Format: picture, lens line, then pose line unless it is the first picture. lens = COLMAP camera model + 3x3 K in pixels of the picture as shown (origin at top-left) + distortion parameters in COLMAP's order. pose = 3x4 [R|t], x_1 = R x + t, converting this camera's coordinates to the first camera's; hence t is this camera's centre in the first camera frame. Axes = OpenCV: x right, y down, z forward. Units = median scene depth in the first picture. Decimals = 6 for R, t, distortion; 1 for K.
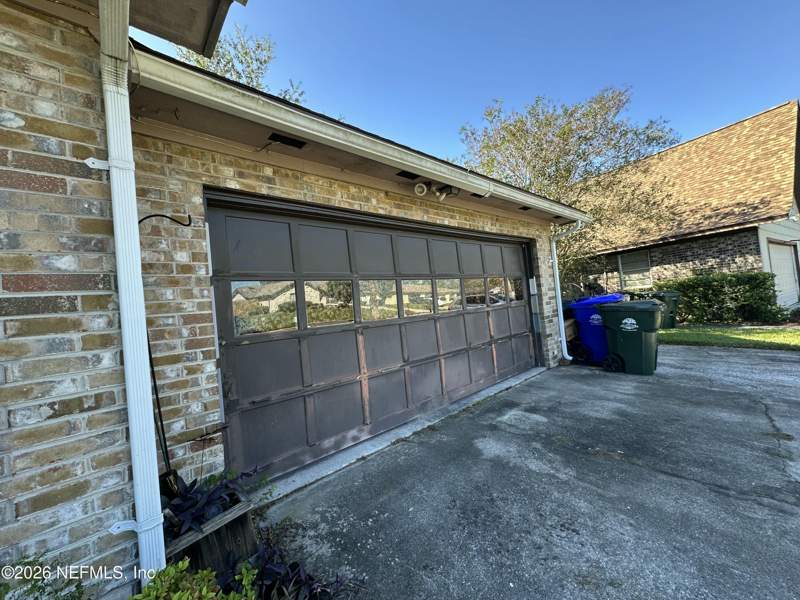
lens RADIAL K [[320.2, 0, 397.8], [0, 320.2, 300.0], [0, 0, 1]] dist [0.003271, 0.000634]
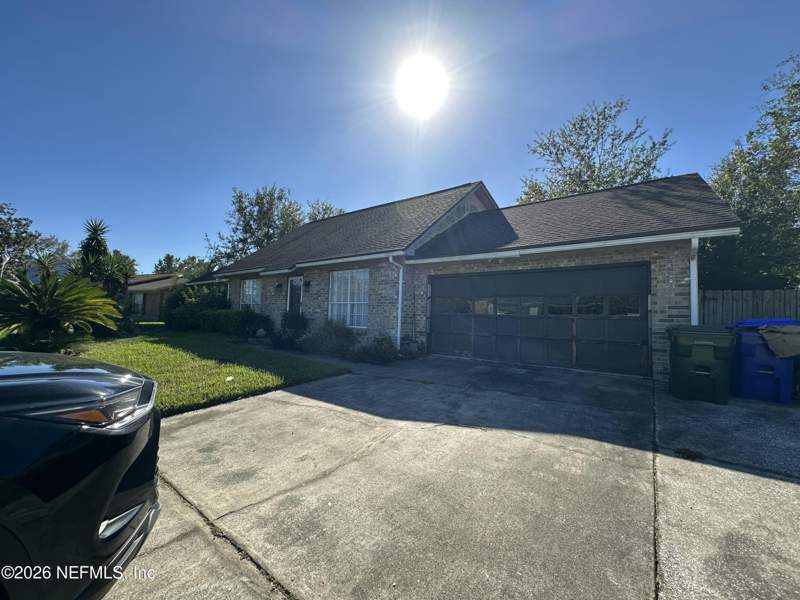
lens RADIAL K [[320.2, 0, 399.7], [0, 320.2, 301.1], [0, 0, 1]] dist [0.003271, 0.000634]
pose [[0.183905, 0.054369, -0.981439, 3.396369], [-0.024964, 0.998405, 0.050631, -0.219618], [0.982627, 0.015190, 0.184969, -0.123250]]
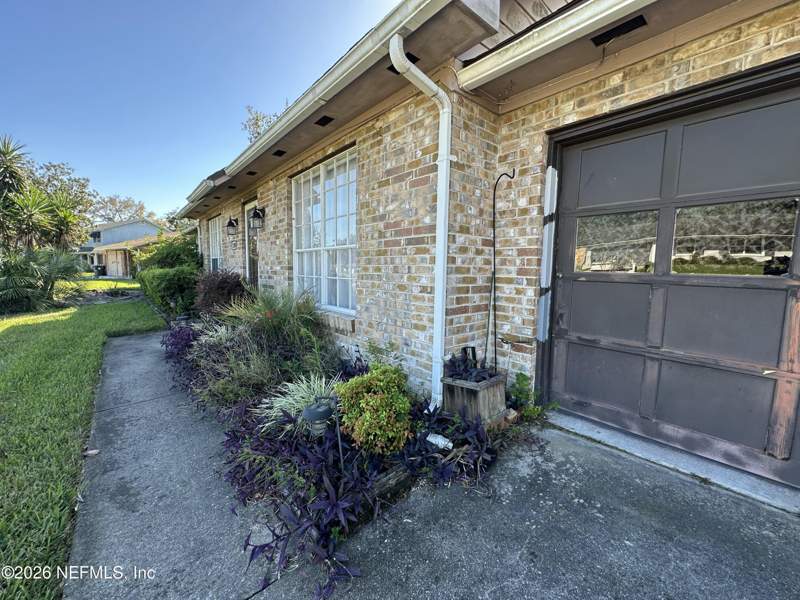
lens RADIAL K [[320.2, 0, 400.1], [0, 320.2, 298.3], [0, 0, 1]] dist [0.003271, 0.000634]
pose [[-0.016597, 0.192830, -0.981092, 0.602216], [0.014461, 0.981171, 0.192601, -0.011861], [0.999758, -0.010991, -0.019073, 0.495951]]
